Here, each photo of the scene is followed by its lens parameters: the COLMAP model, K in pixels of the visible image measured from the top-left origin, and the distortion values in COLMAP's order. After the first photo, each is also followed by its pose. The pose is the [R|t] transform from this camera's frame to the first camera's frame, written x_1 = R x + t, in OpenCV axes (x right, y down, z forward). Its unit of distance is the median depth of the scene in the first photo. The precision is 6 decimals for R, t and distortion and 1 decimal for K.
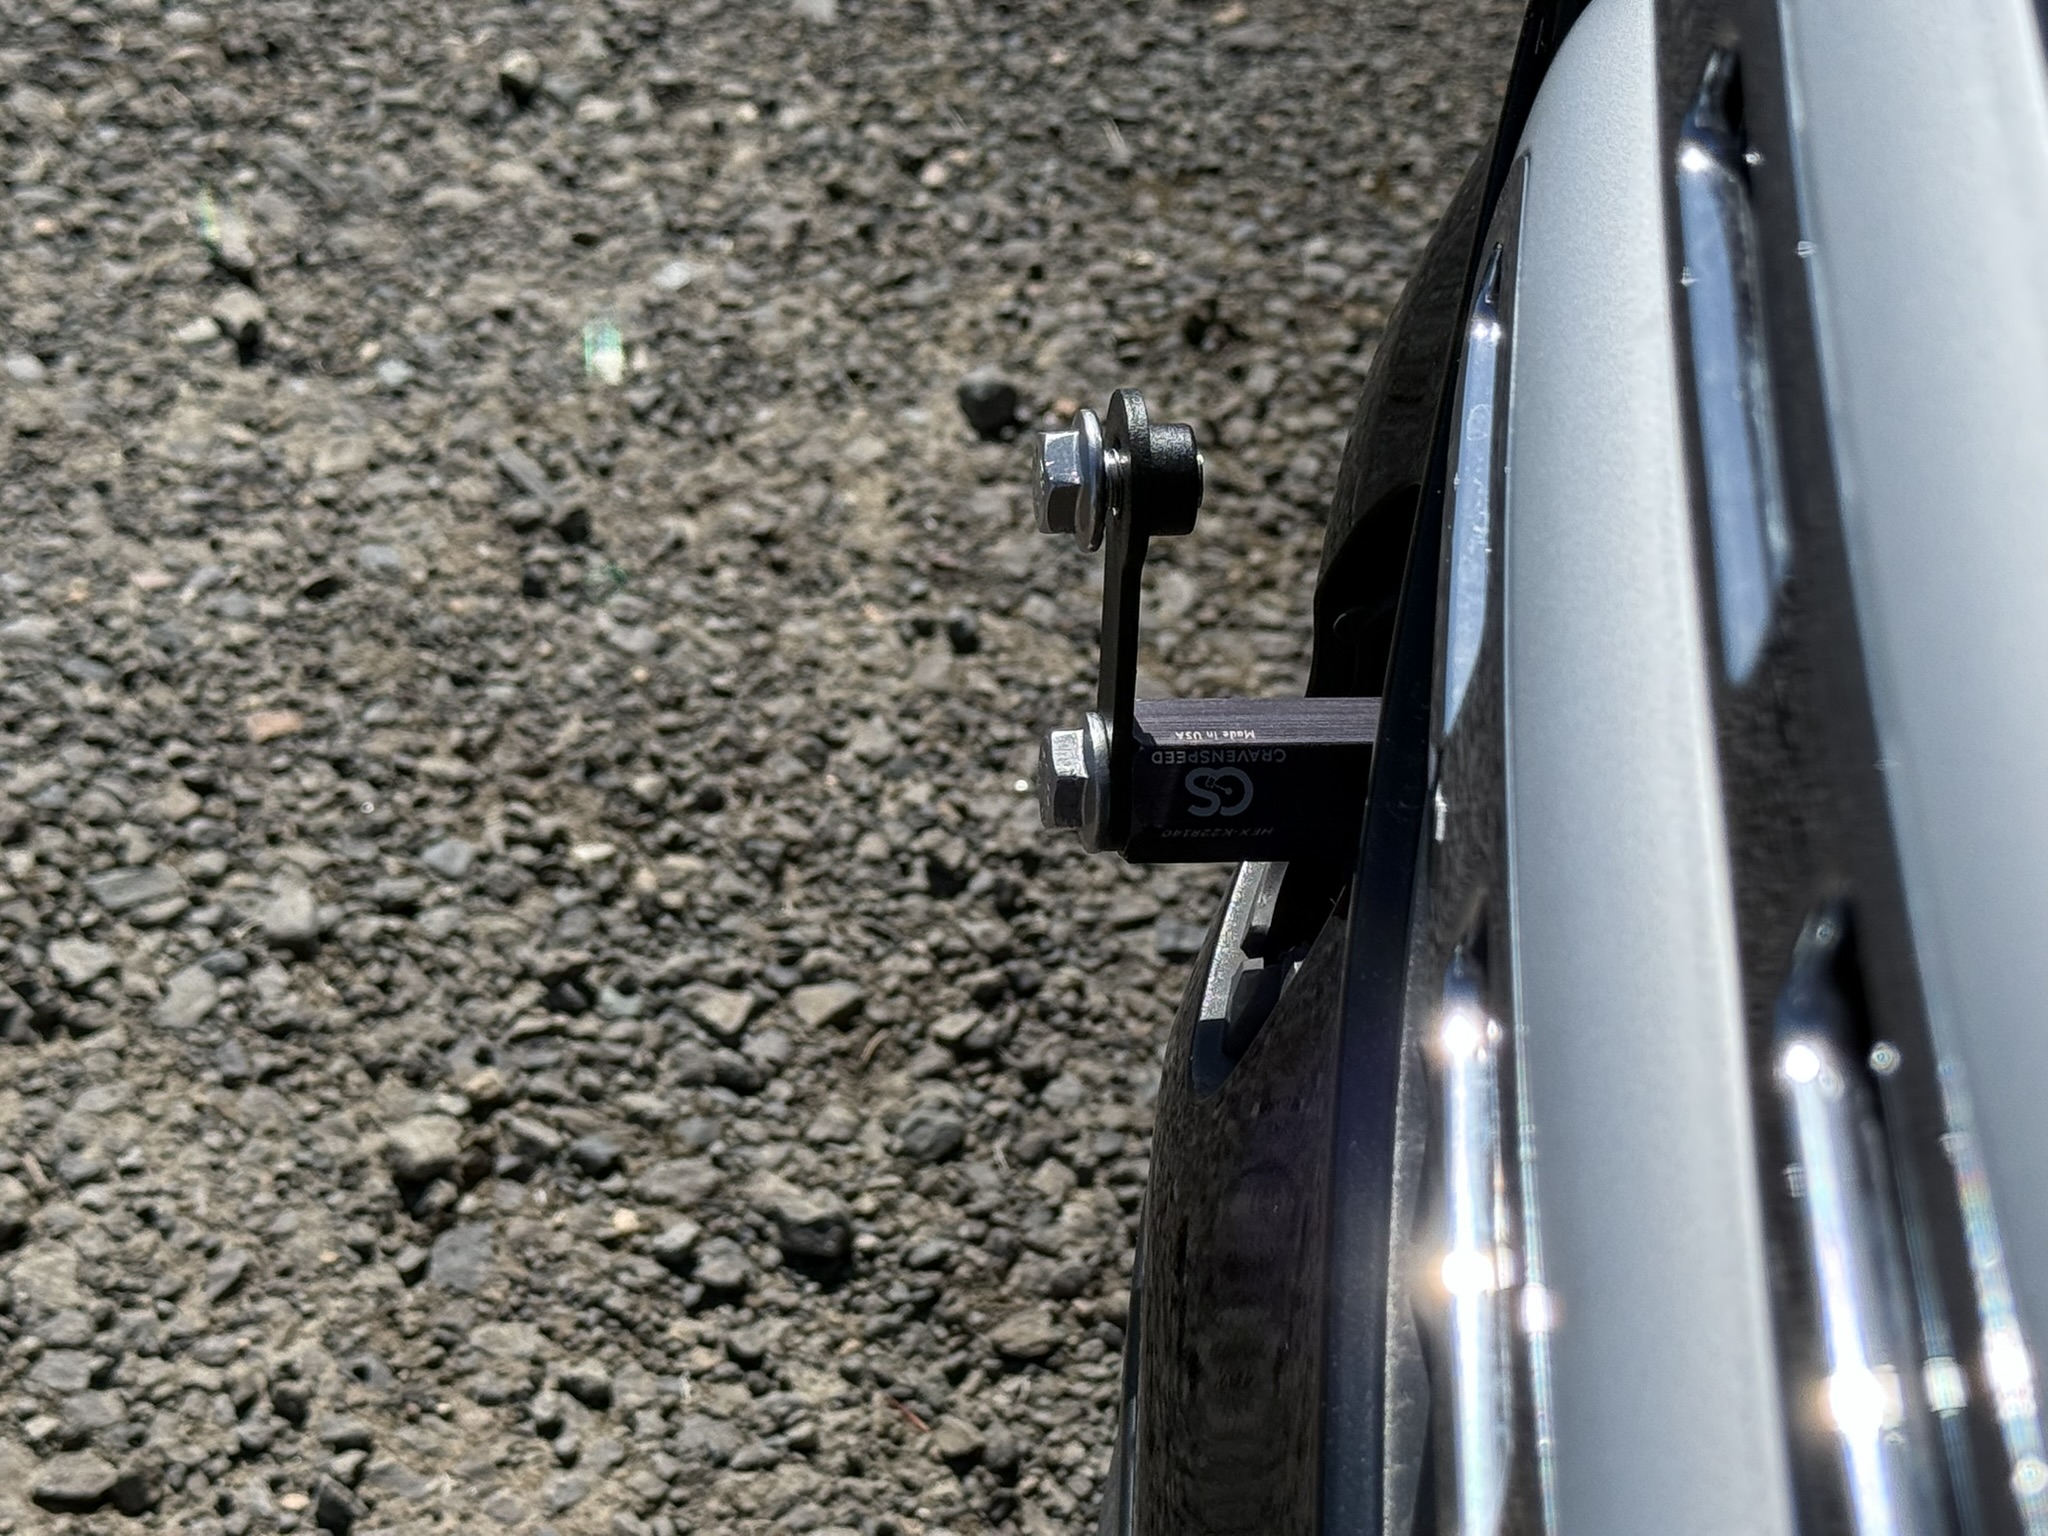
lens RADIAL K [[4410.0, 0, 1019.5], [0, 4410.0, 774.8], [0, 0, 1]] dist [0.119868, 0.000000]
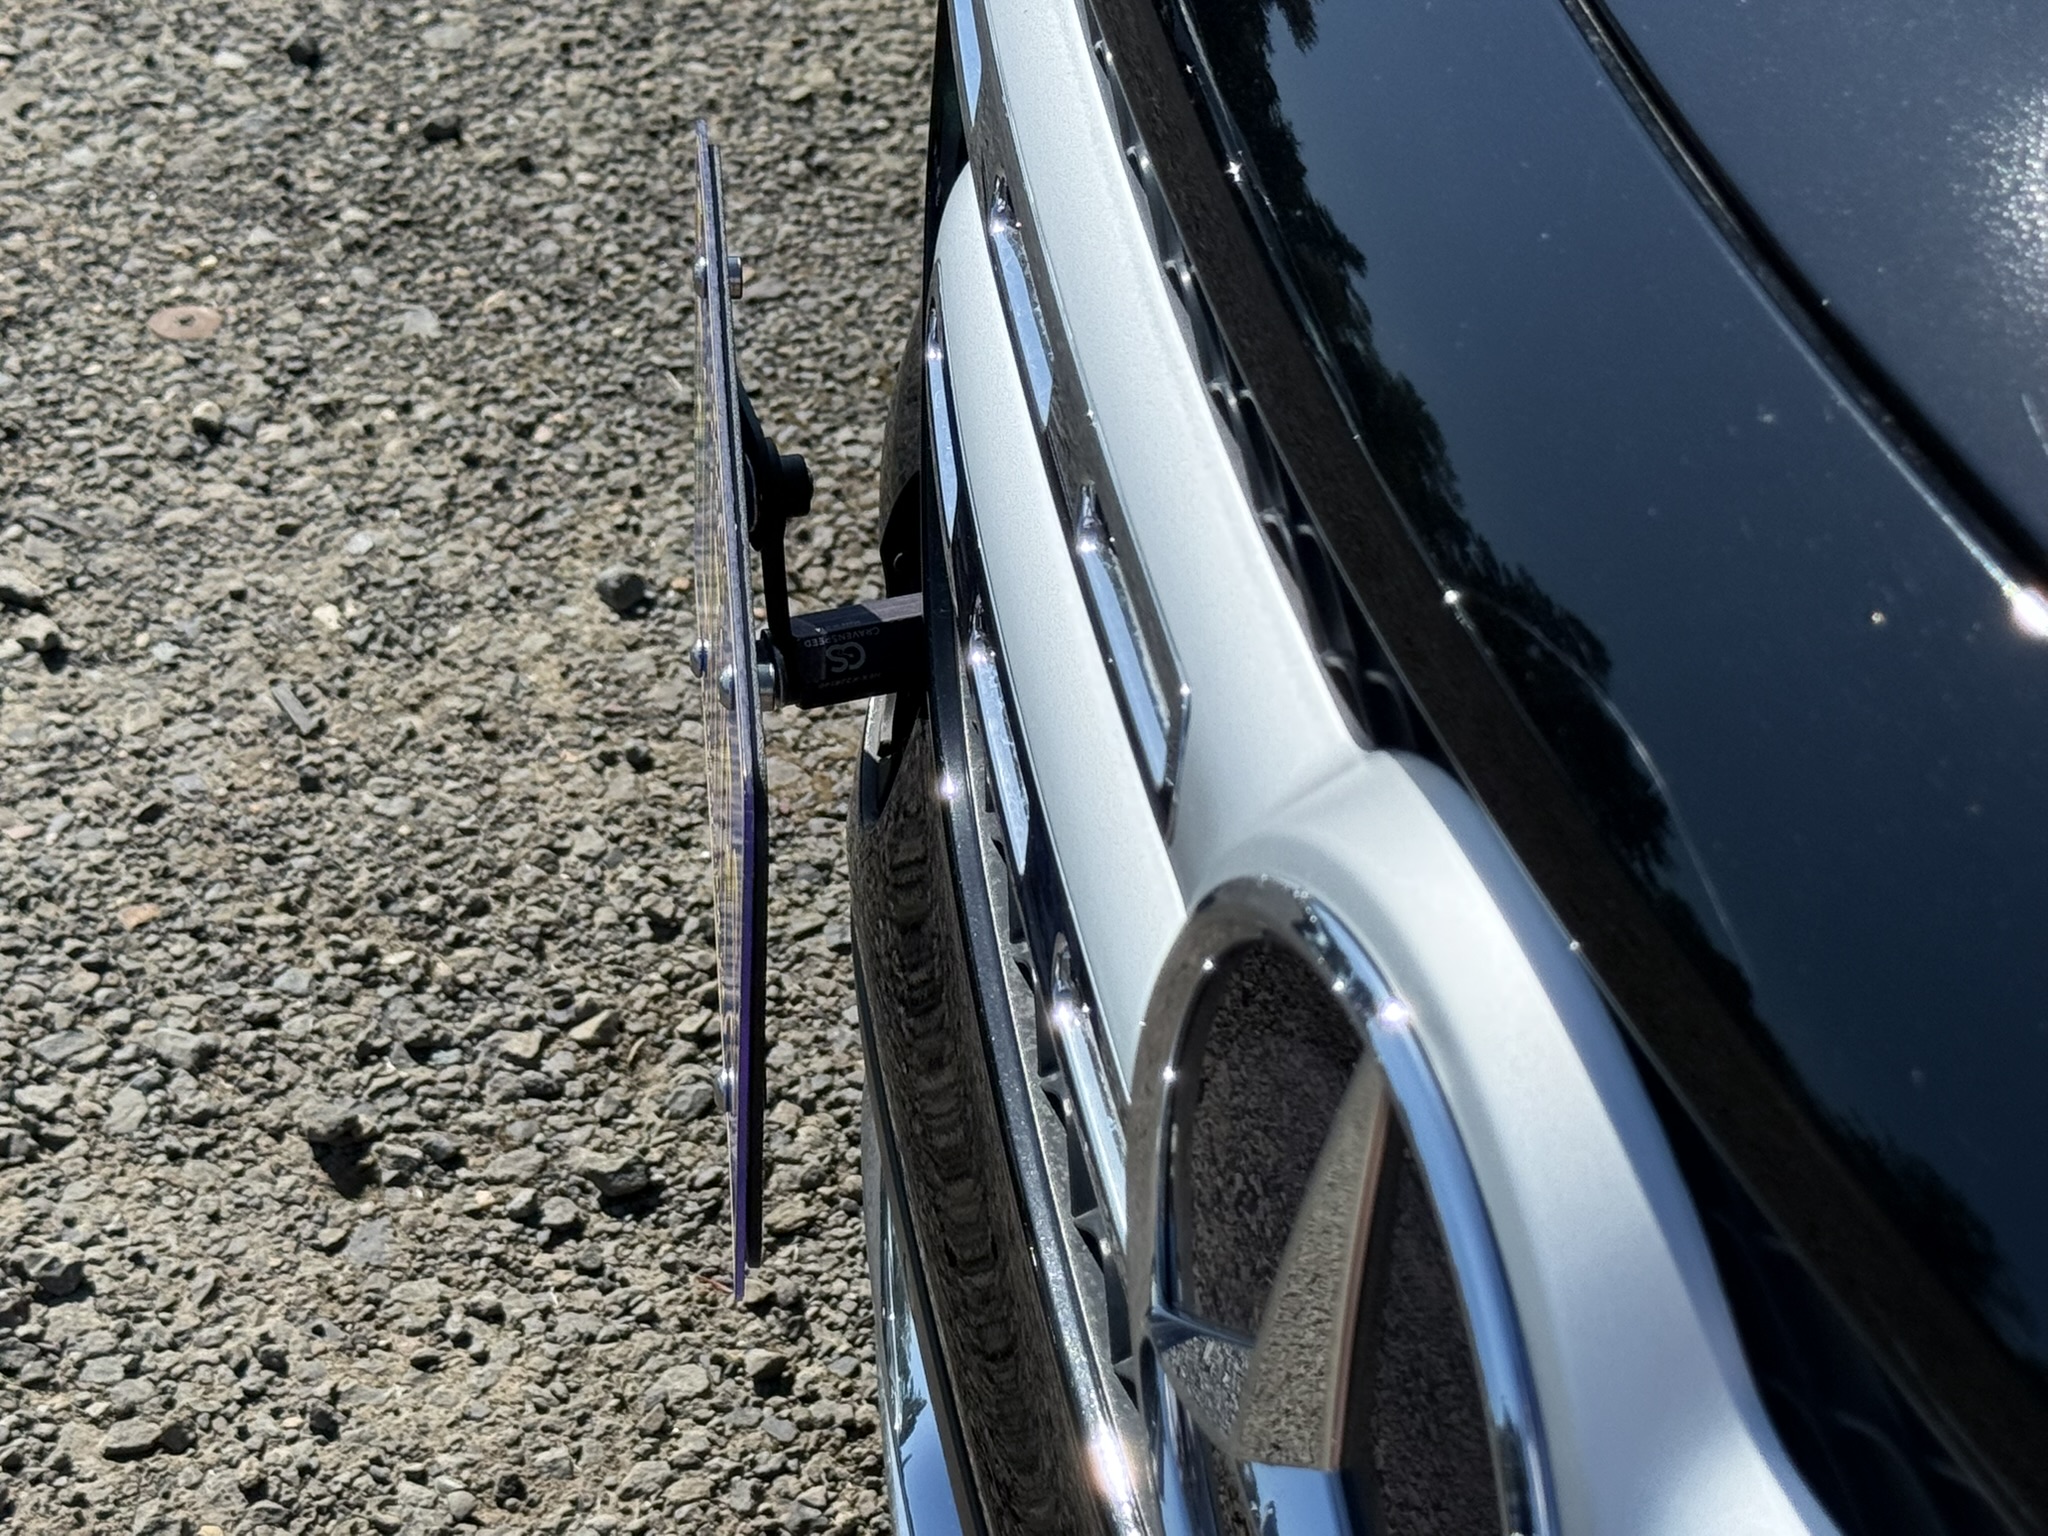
lens RADIAL K [[4410.0, 0, 1028.1], [0, 4410.0, 766.7], [0, 0, 1]] dist [0.119868, 0.000000]
pose [[0.977145, -0.189588, 0.096148, -0.028201], [0.195745, 0.978868, -0.059173, 0.076615], [-0.082897, 0.076641, 0.993607, -0.346621]]
